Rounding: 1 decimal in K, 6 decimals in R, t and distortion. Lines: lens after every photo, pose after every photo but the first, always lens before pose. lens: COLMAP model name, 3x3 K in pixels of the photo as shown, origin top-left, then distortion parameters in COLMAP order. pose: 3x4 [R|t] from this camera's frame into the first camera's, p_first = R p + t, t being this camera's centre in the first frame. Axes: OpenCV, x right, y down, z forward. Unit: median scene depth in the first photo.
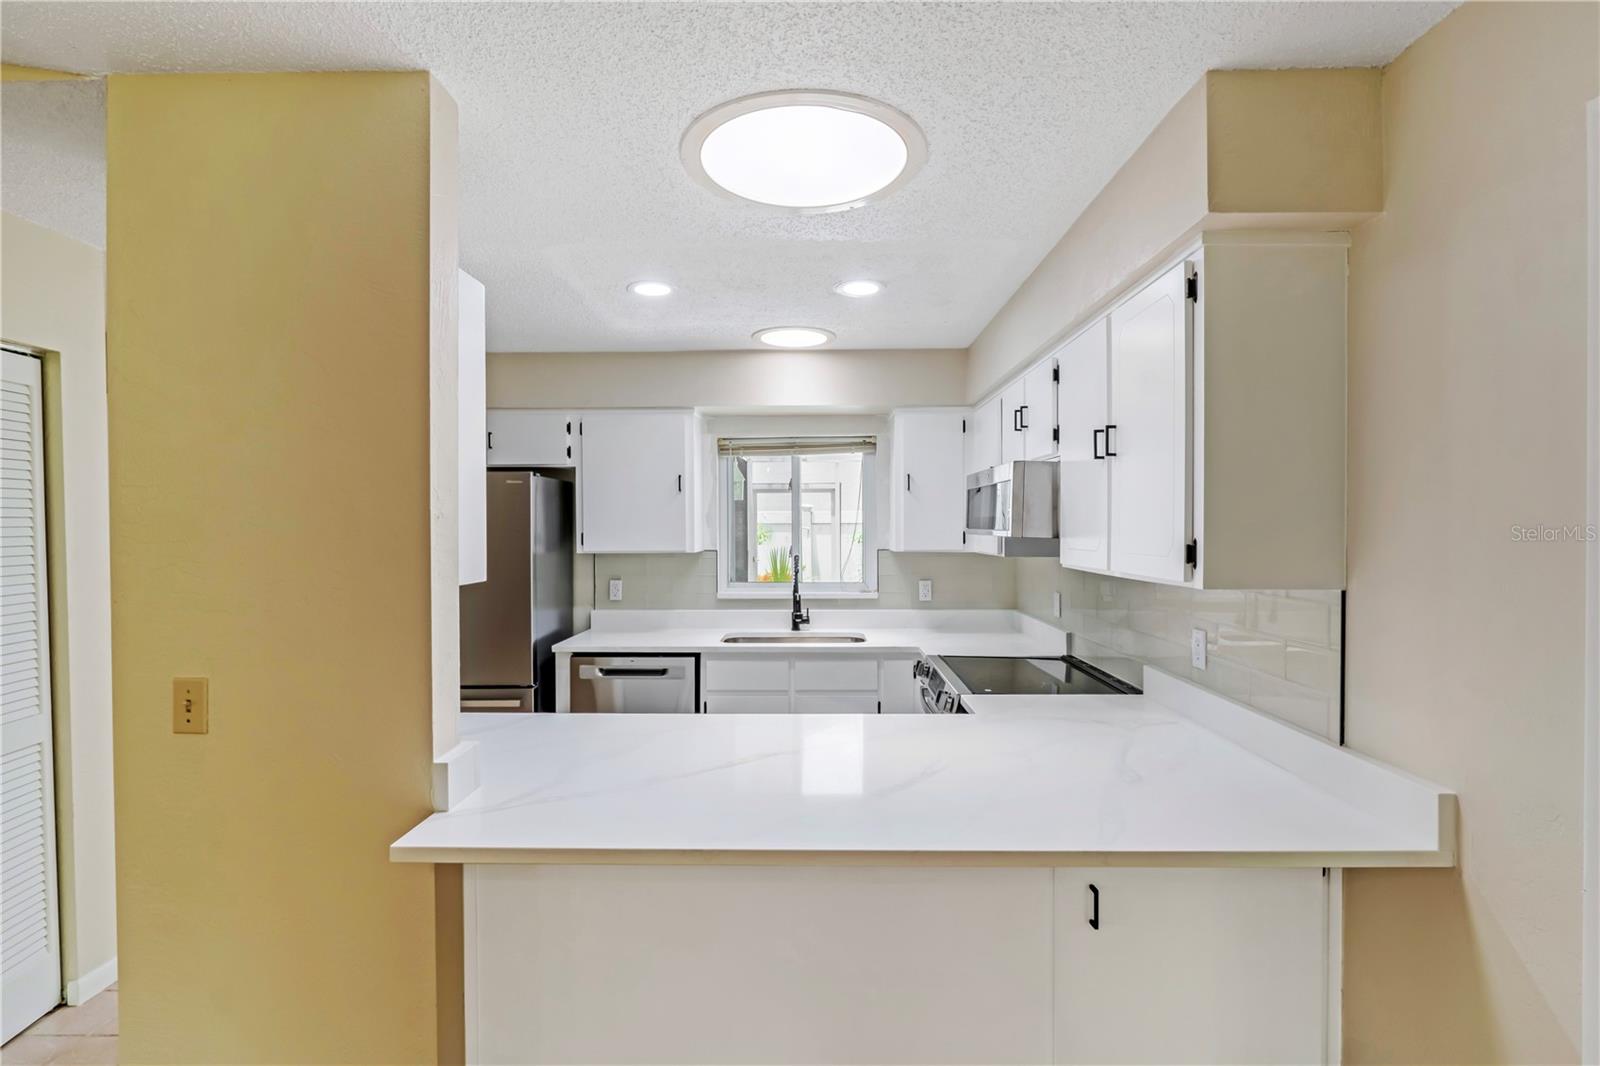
lens RADIAL K [[744.0, 0, 797.3], [0, 744.0, 529.9], [0, 0, 1]] dist [-0.007257, 0.001239]
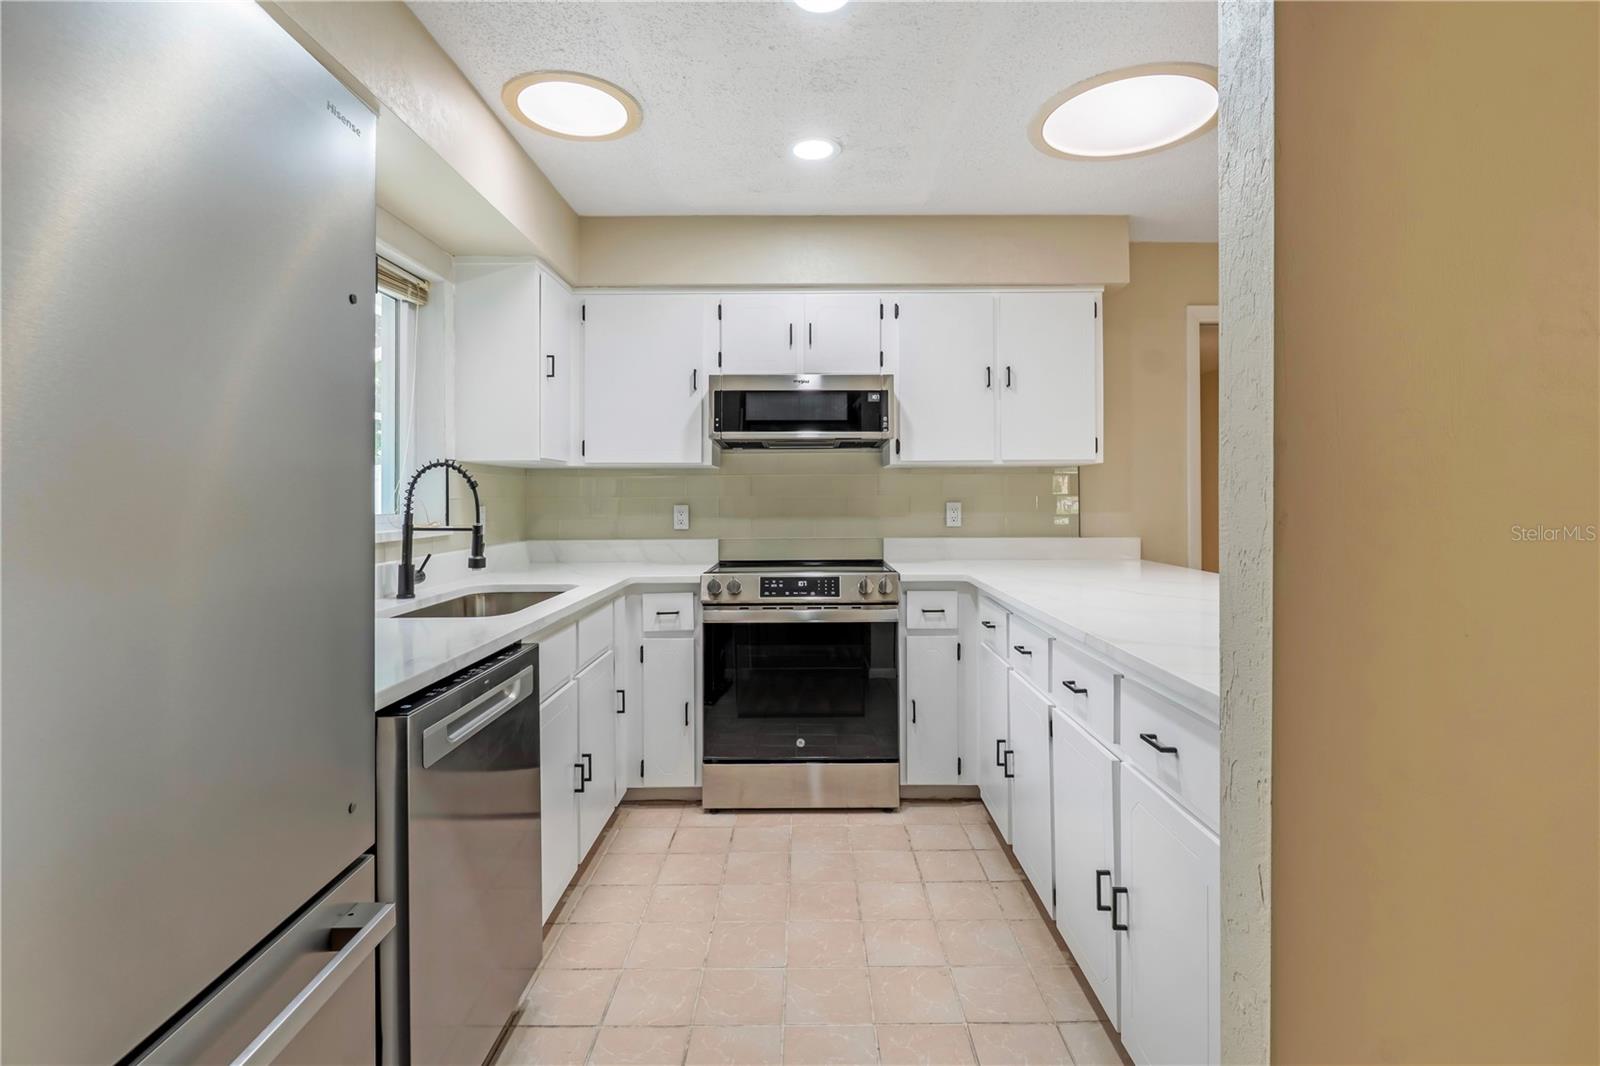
lens RADIAL K [[744.0, 0, 813.5], [0, 744.0, 510.3], [0, 0, 1]] dist [-0.007257, 0.001239]
pose [[-0.021877, -0.013528, 0.999669, -0.549957], [0.008056, 0.999874, 0.013707, 0.064853], [-0.999728, 0.008353, -0.021765, 0.699703]]
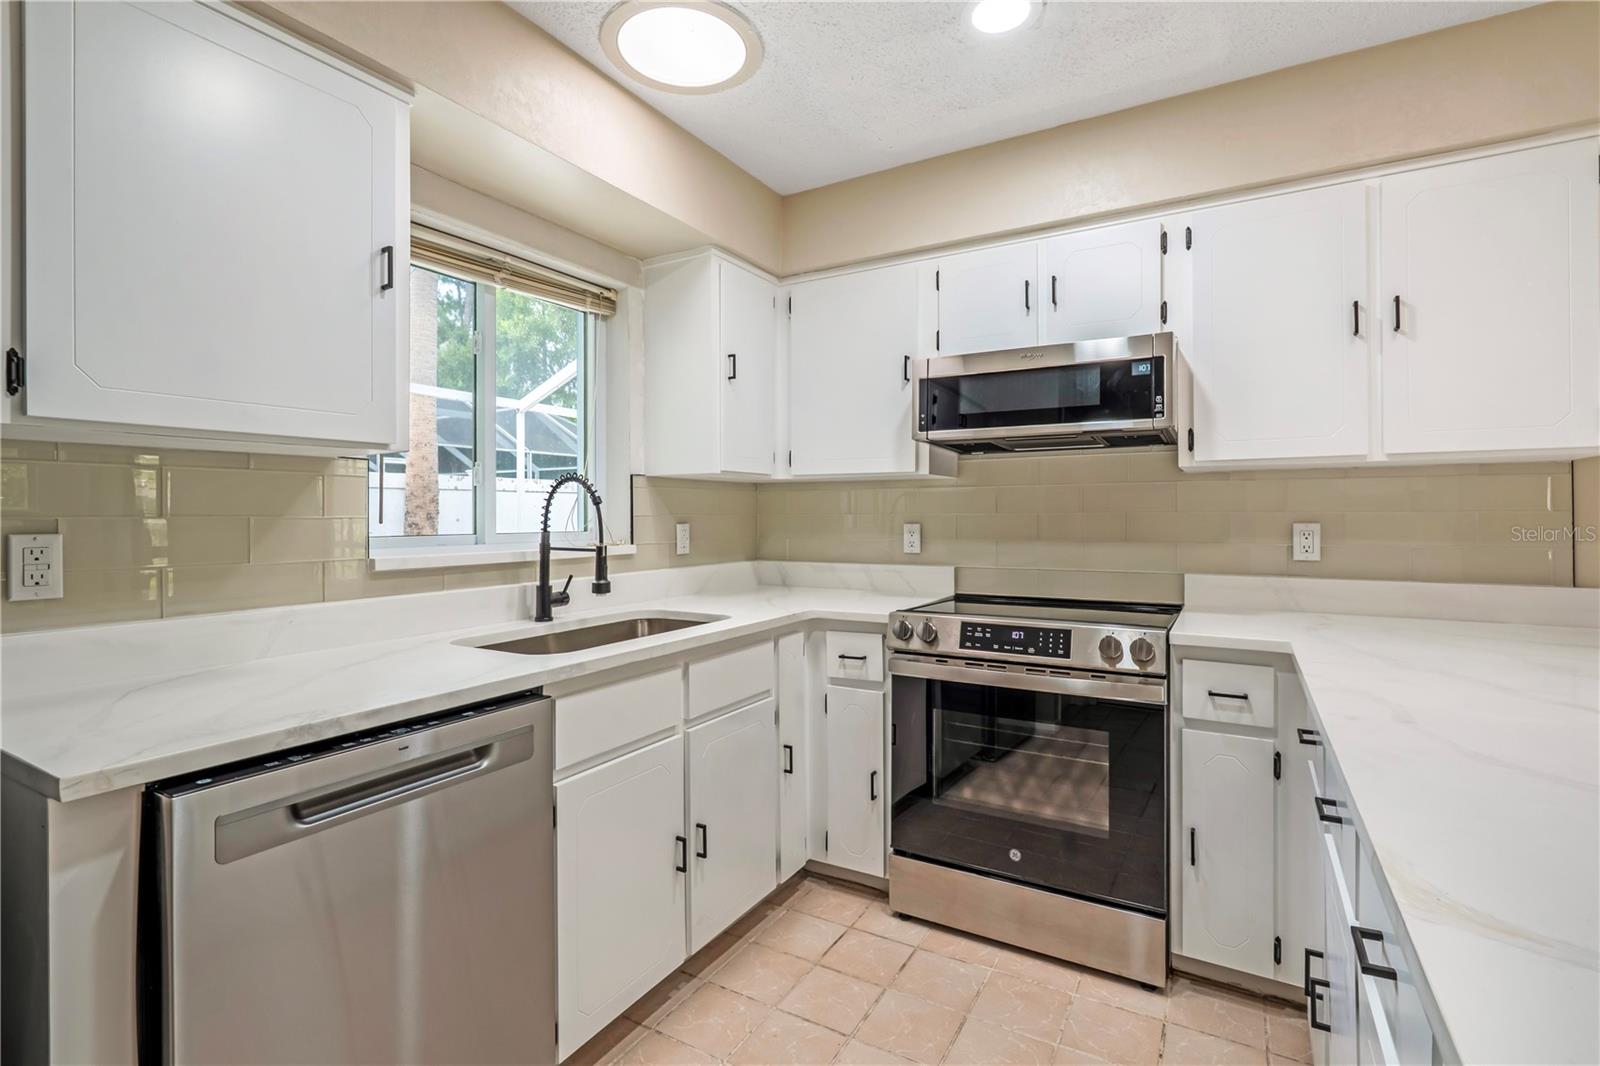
lens RADIAL K [[744.0, 0, 797.6], [0, 744.0, 524.0], [0, 0, 1]] dist [-0.007257, 0.001239]
pose [[0.486127, -0.008537, 0.873847, -0.365599], [0.003798, 0.999963, 0.007656, 0.063752], [-0.873880, -0.000403, 0.486141, 0.582955]]
